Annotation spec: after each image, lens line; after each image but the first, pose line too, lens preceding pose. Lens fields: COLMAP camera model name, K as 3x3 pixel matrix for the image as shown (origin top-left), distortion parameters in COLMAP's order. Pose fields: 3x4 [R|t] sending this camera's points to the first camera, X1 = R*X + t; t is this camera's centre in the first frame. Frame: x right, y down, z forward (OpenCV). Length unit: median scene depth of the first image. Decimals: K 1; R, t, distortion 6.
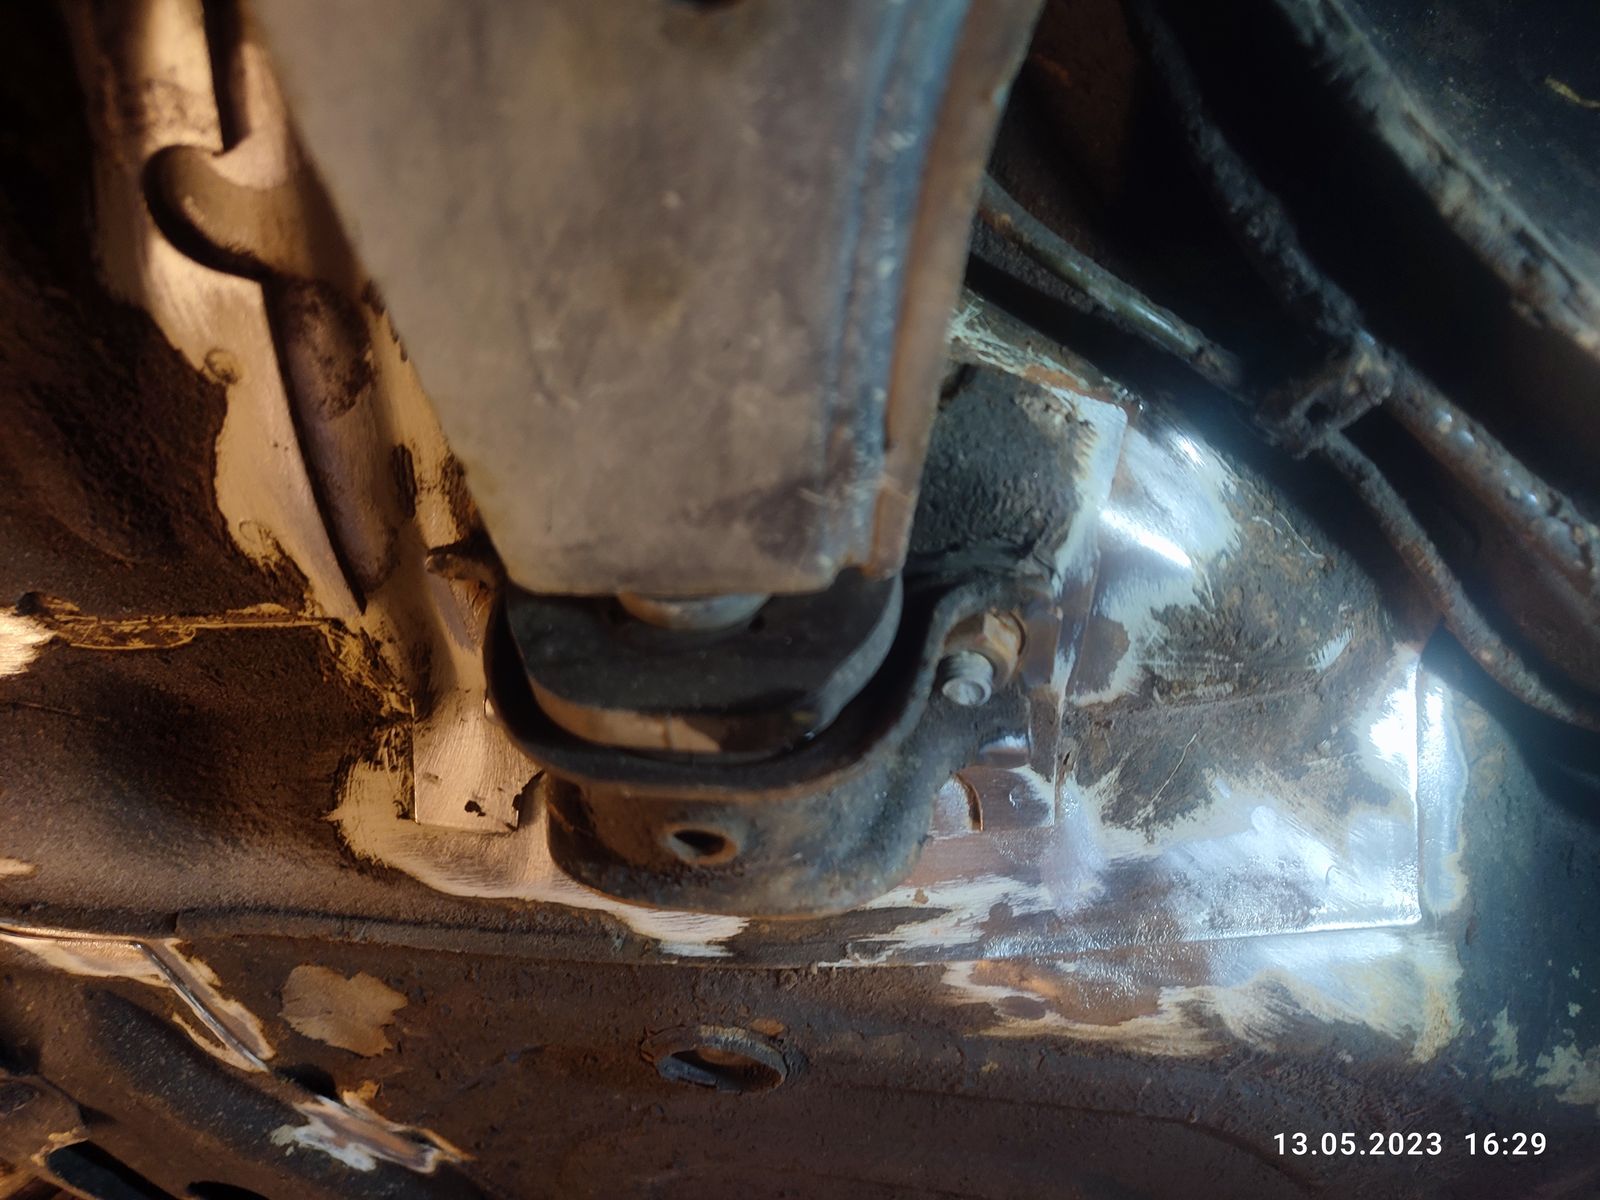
lens RADIAL K [[1170.0, 0, 800.0], [0, 1170.0, 600.0], [0, 0, 1]] dist [-0.007034, -0.007412]
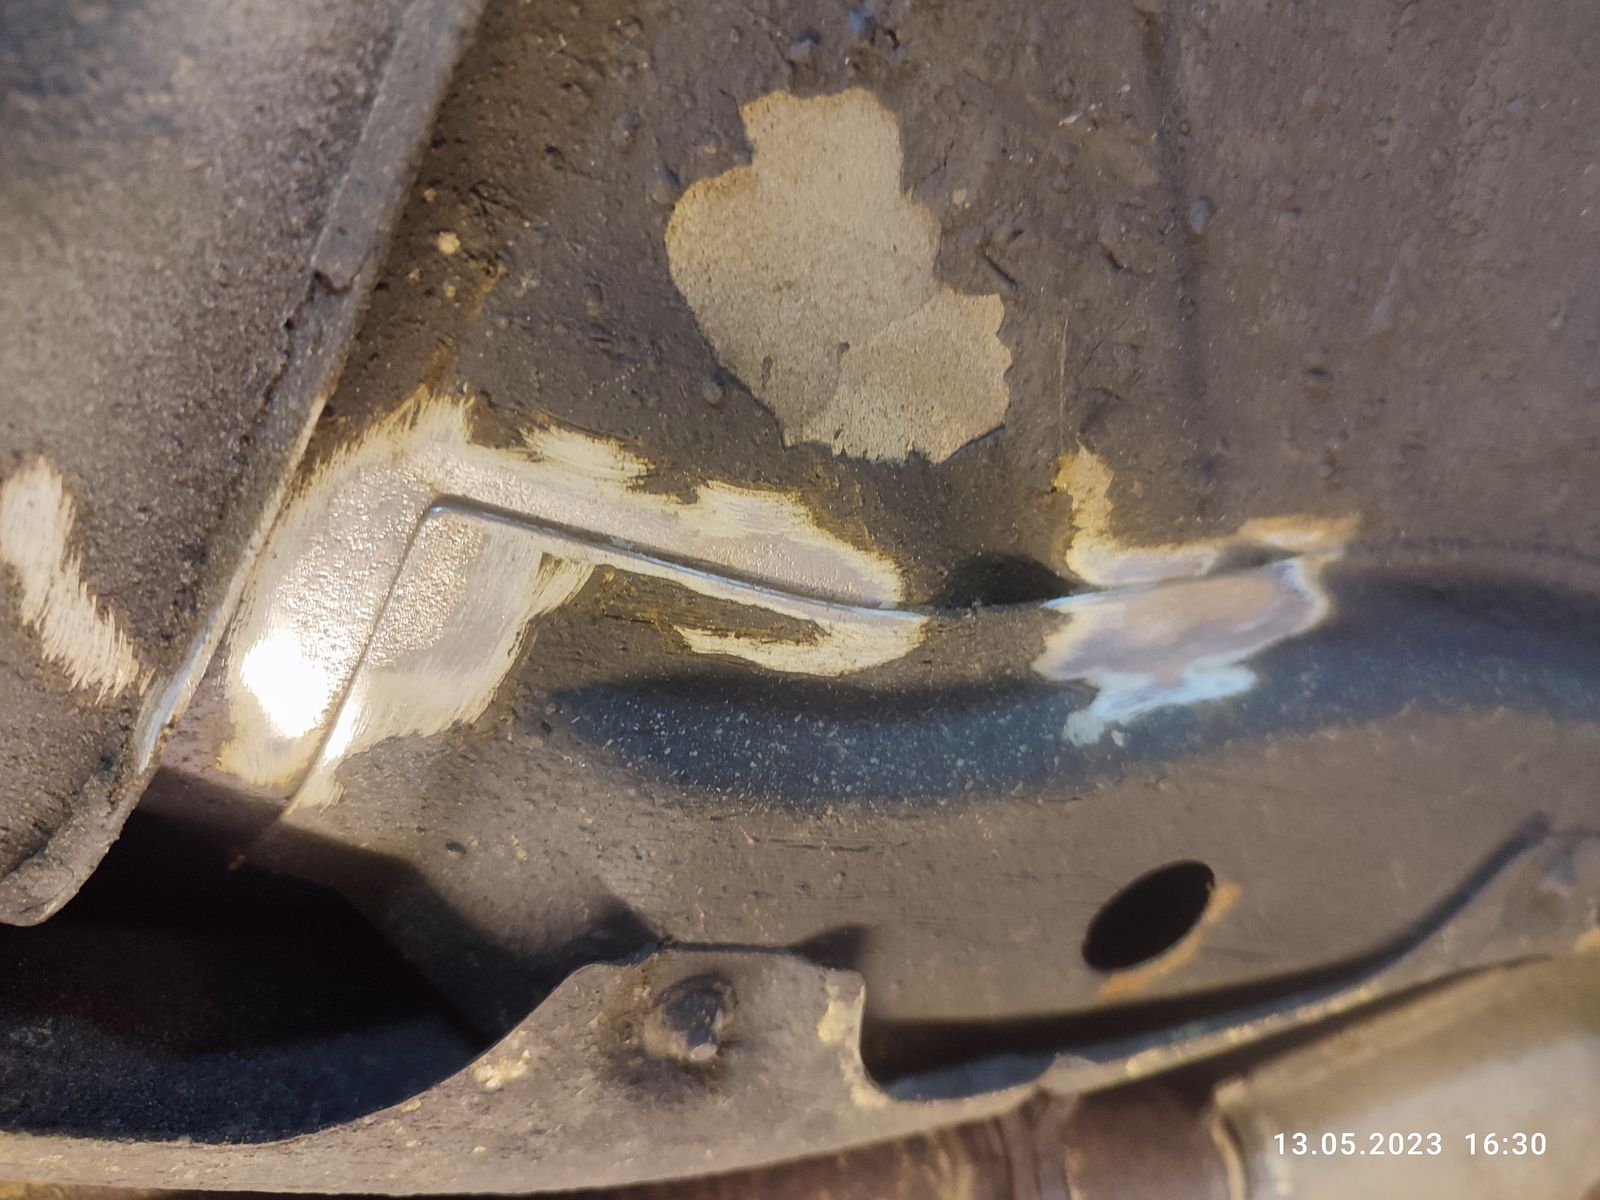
lens RADIAL K [[1170.0, 0, 800.0], [0, 1170.0, 600.0], [0, 0, 1]] dist [-0.007034, -0.007412]
pose [[0.498696, -0.835129, -0.232080, -0.330143], [0.833688, 0.535419, -0.135241, 0.384383], [0.237204, -0.126038, 0.963249, 0.465613]]
